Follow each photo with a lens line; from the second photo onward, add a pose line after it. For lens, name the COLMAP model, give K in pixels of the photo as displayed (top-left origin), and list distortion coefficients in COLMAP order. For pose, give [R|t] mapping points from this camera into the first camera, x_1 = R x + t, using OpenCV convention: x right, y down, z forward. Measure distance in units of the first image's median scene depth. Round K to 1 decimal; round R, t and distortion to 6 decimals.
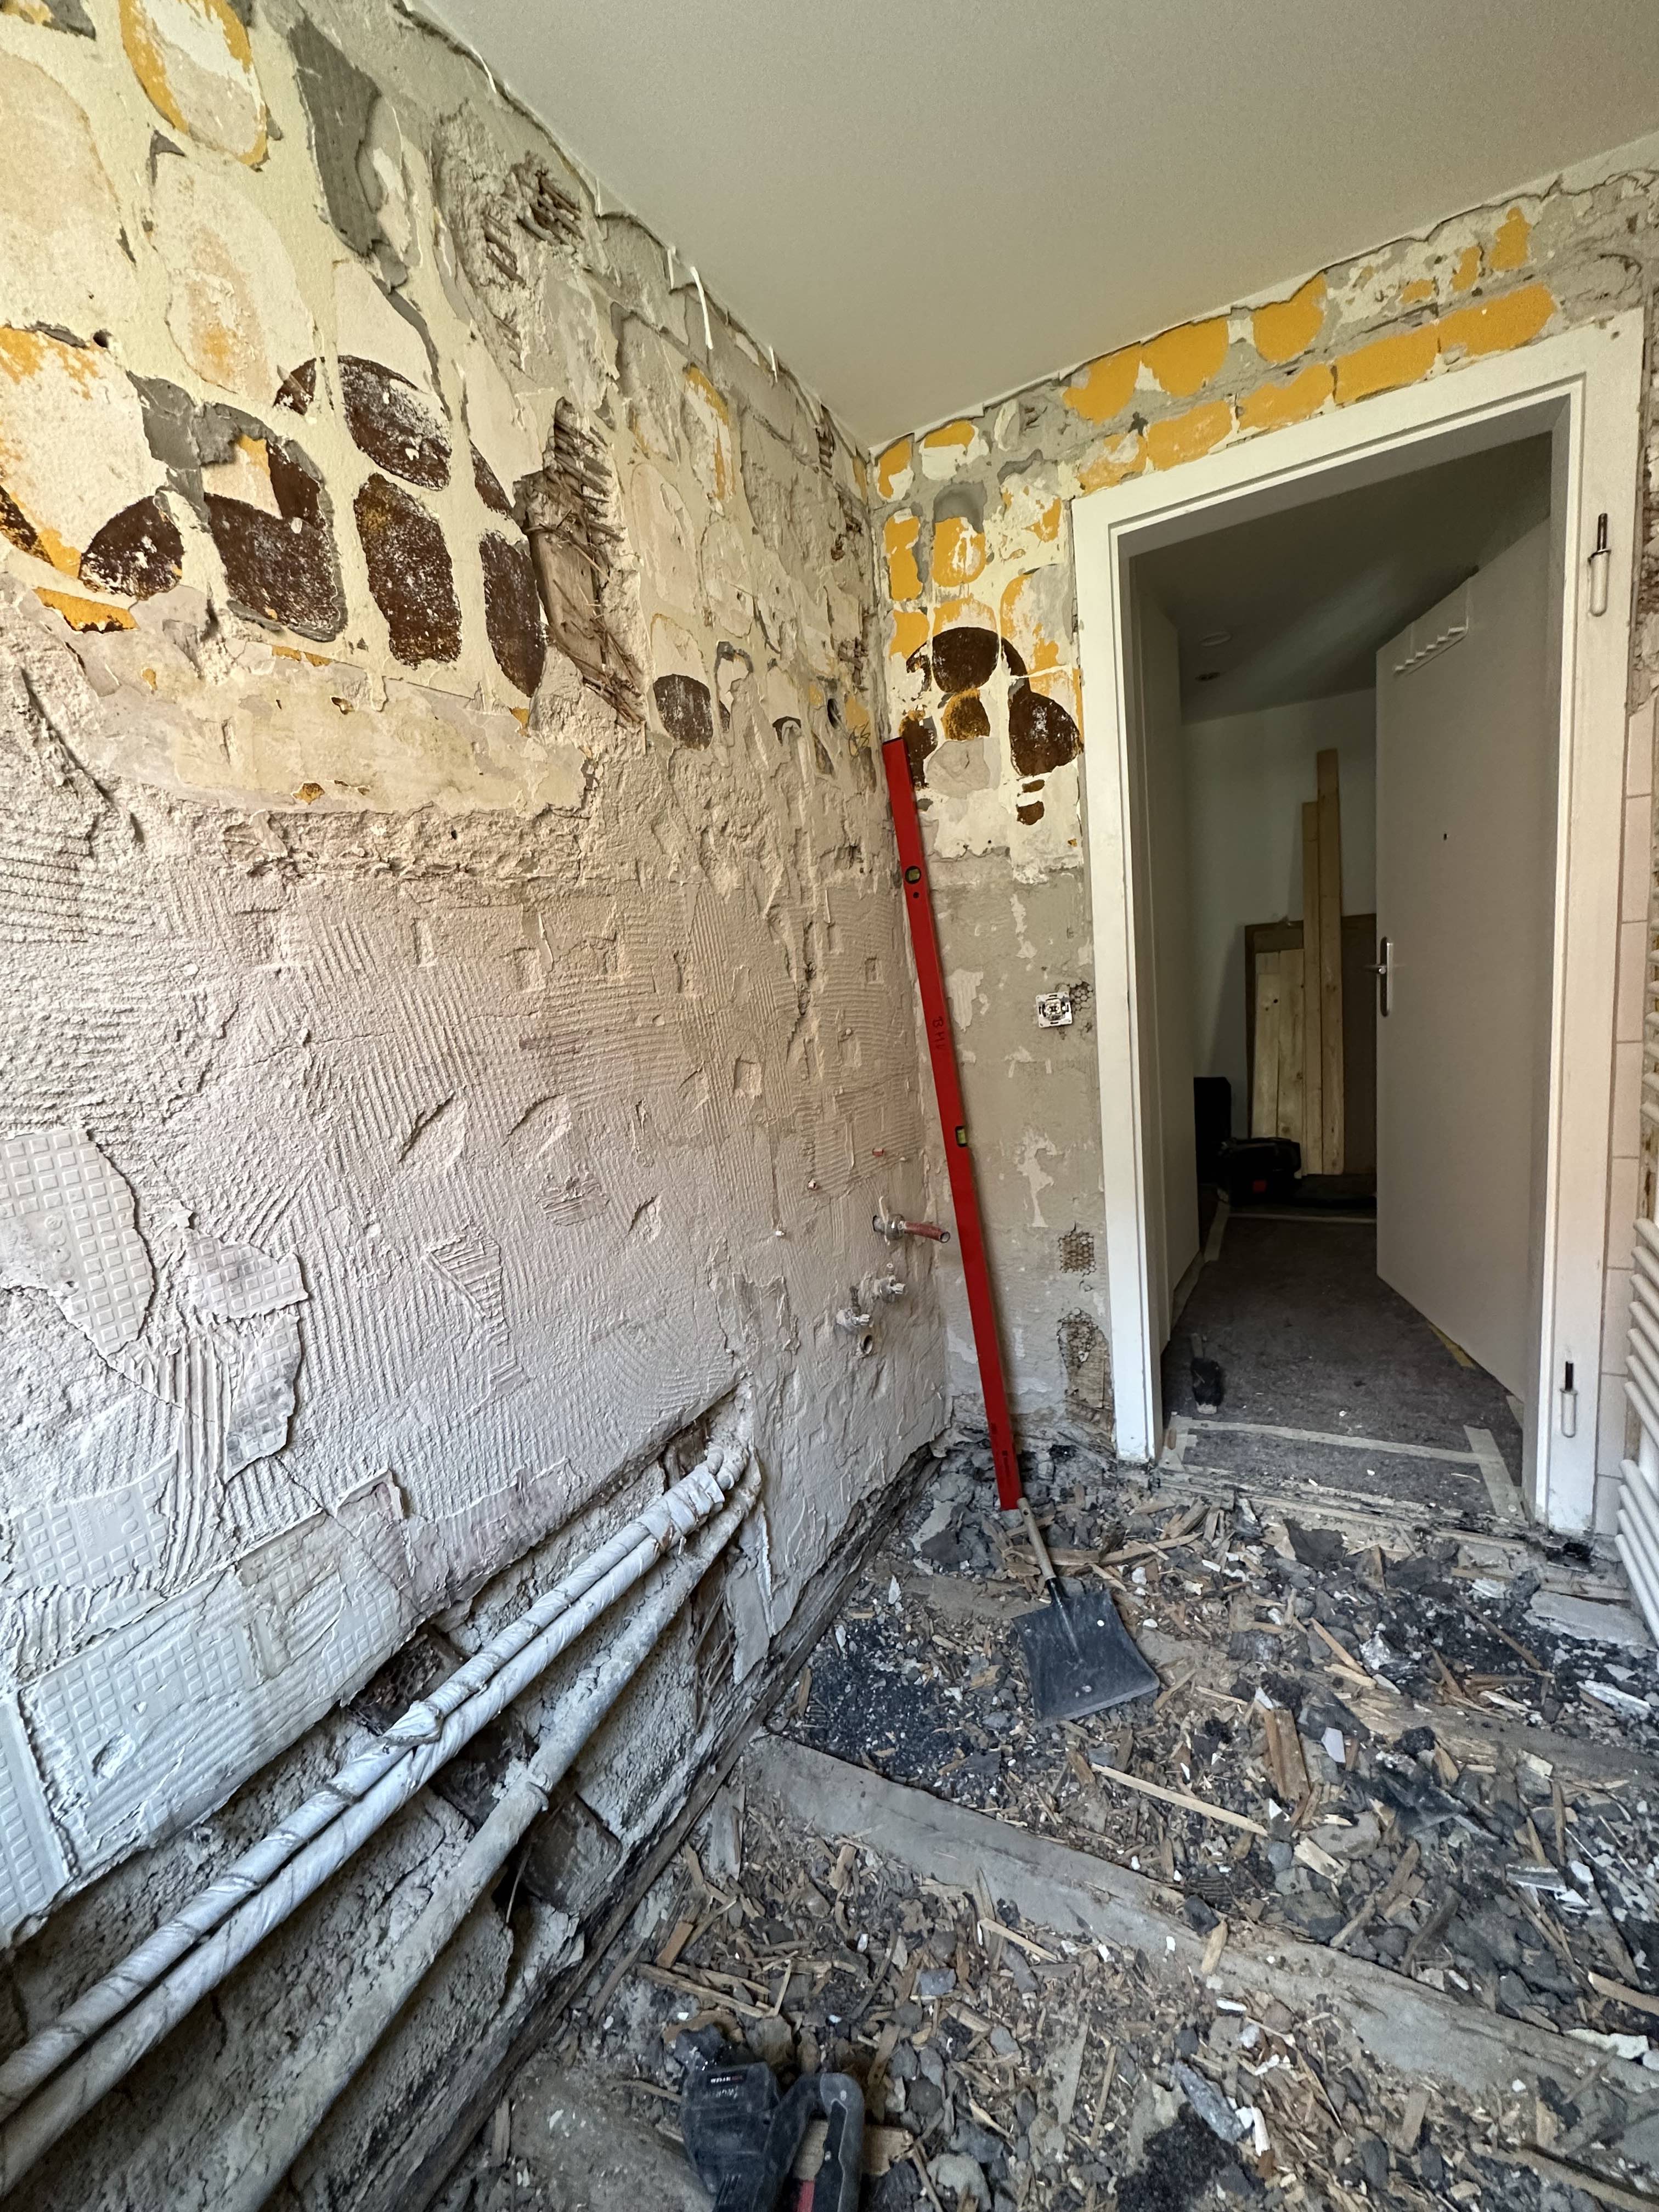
lens RADIAL K [[901.6, 0, 829.5], [0, 901.6, 1106.0], [0, 0, 1]] dist [-0.000251, 0.000267]
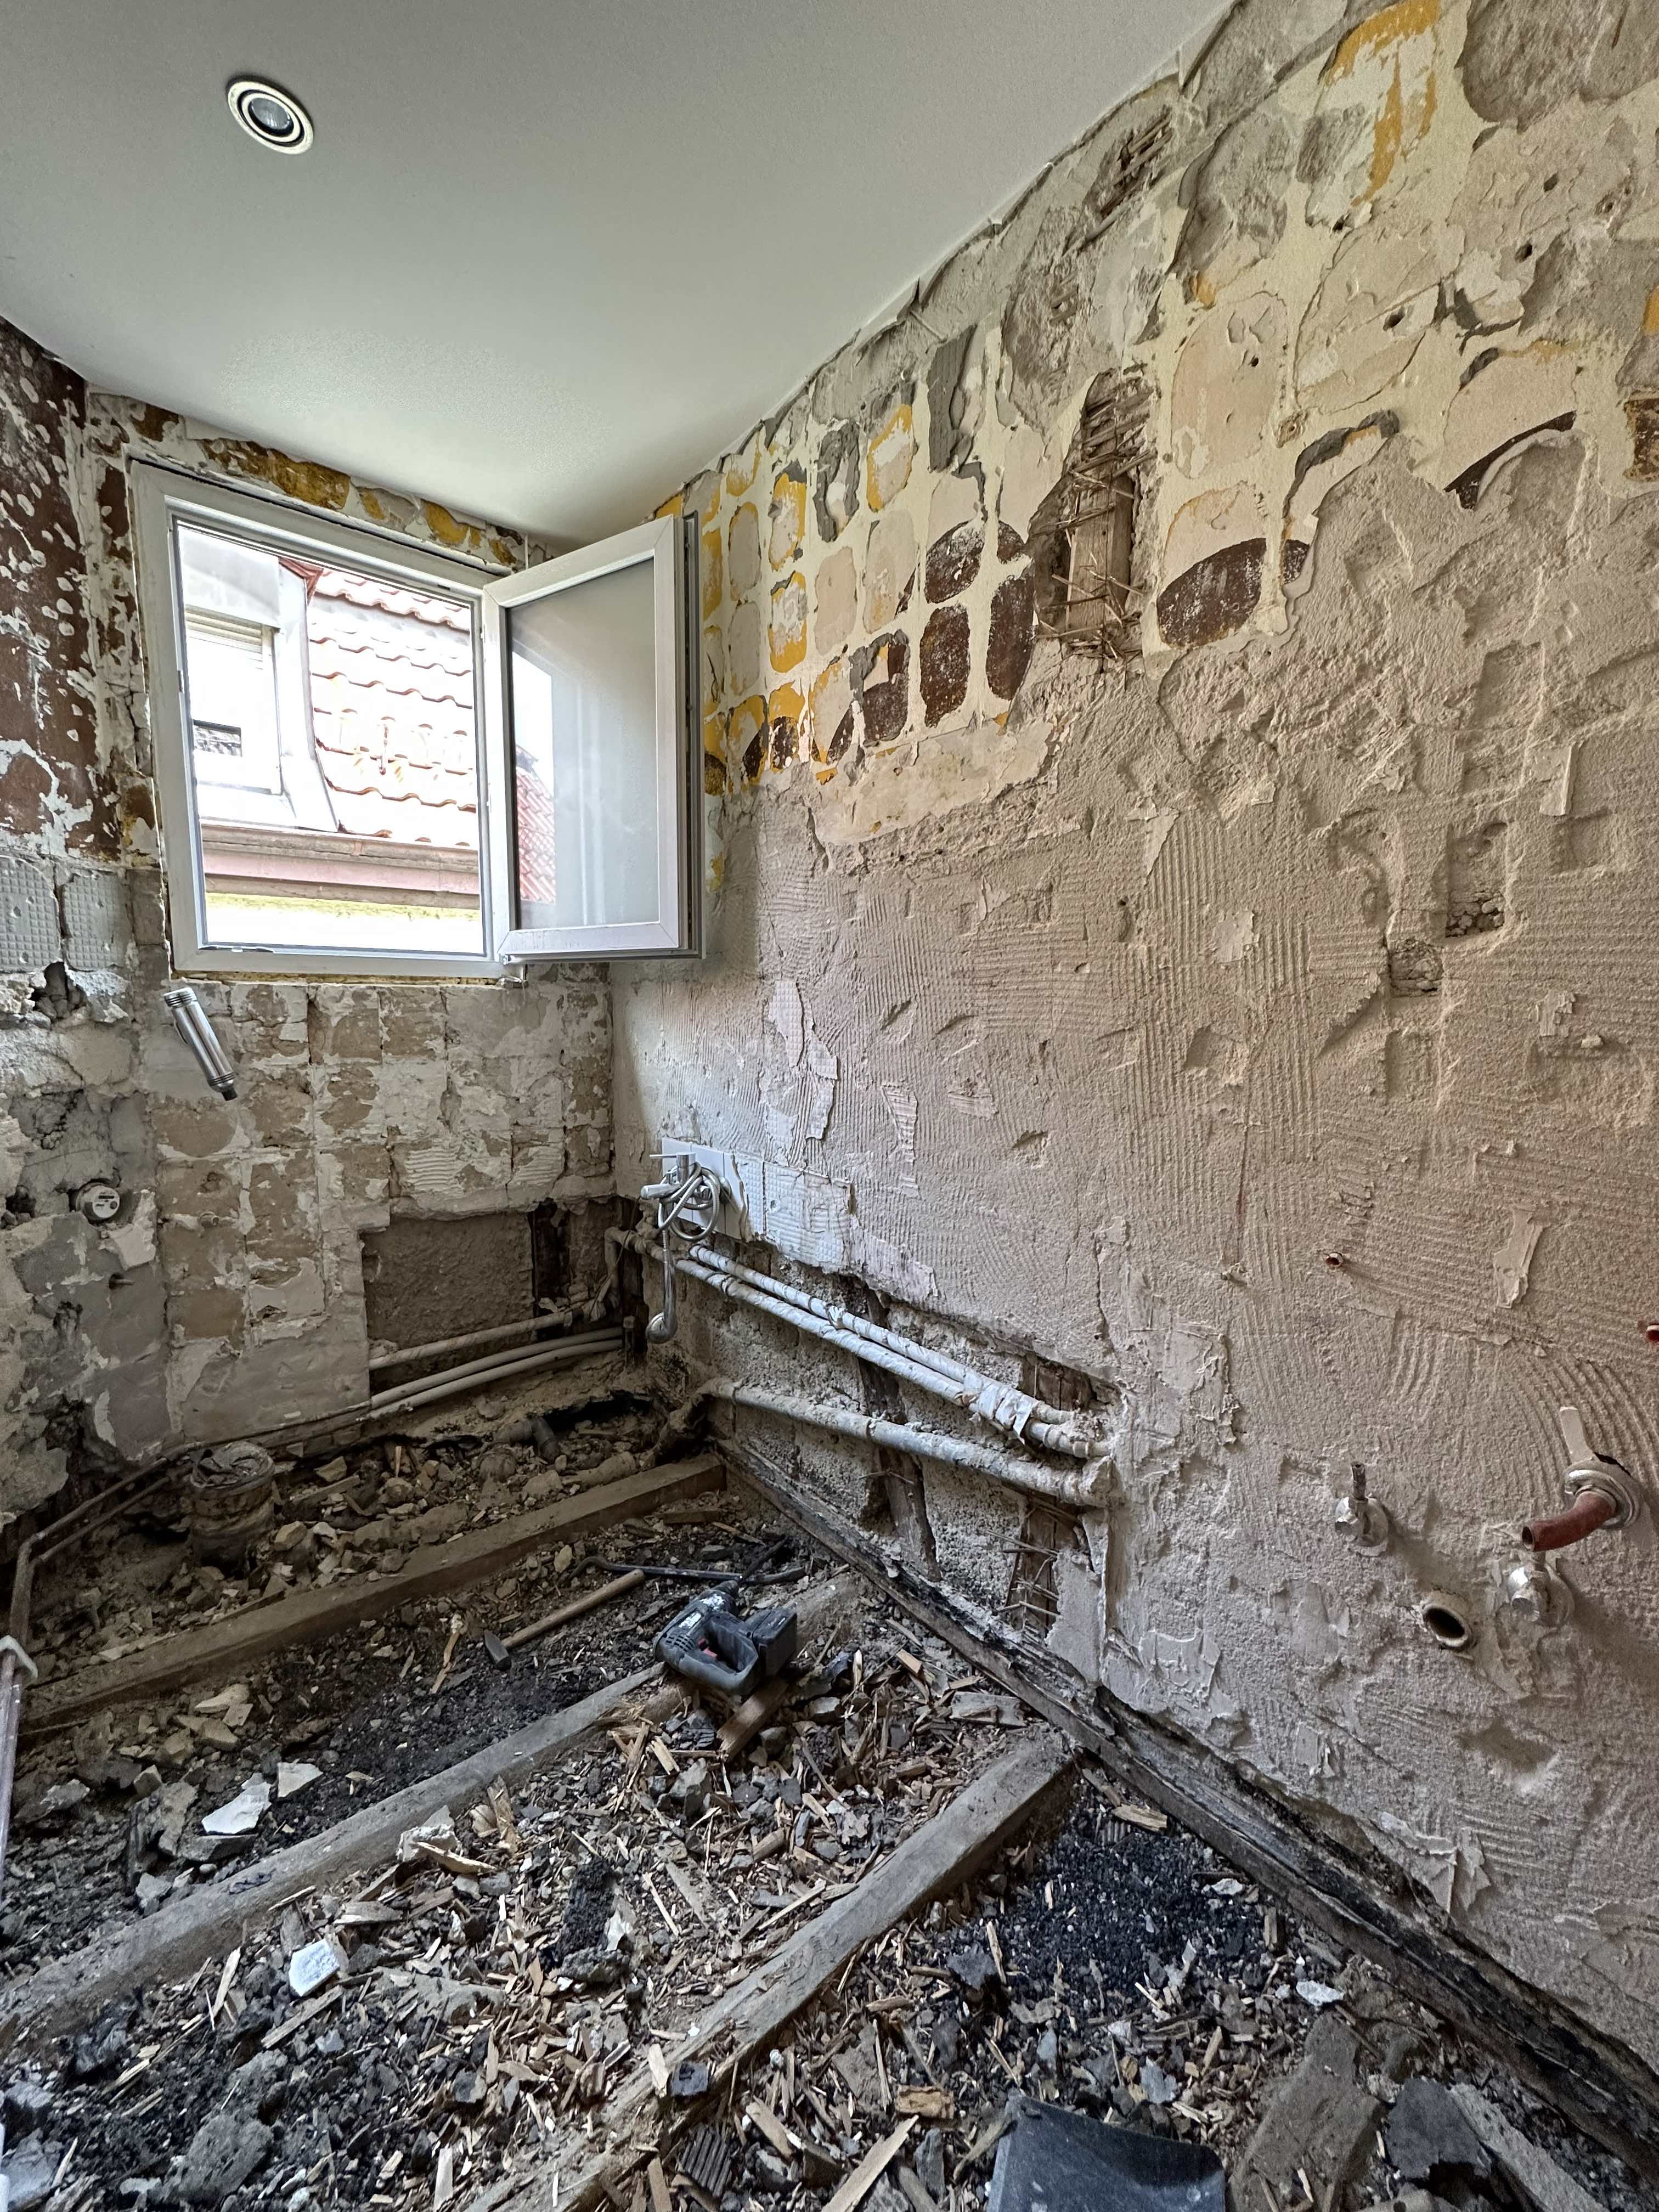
lens RADIAL K [[901.6, 0, 829.5], [0, 901.6, 1106.0], [0, 0, 1]] dist [-0.000251, 0.000267]
pose [[-0.398660, 0.198755, -0.895302, 1.053216], [-0.114181, 0.957881, 0.263490, -0.222951], [0.909963, 0.207269, -0.359175, 1.400583]]
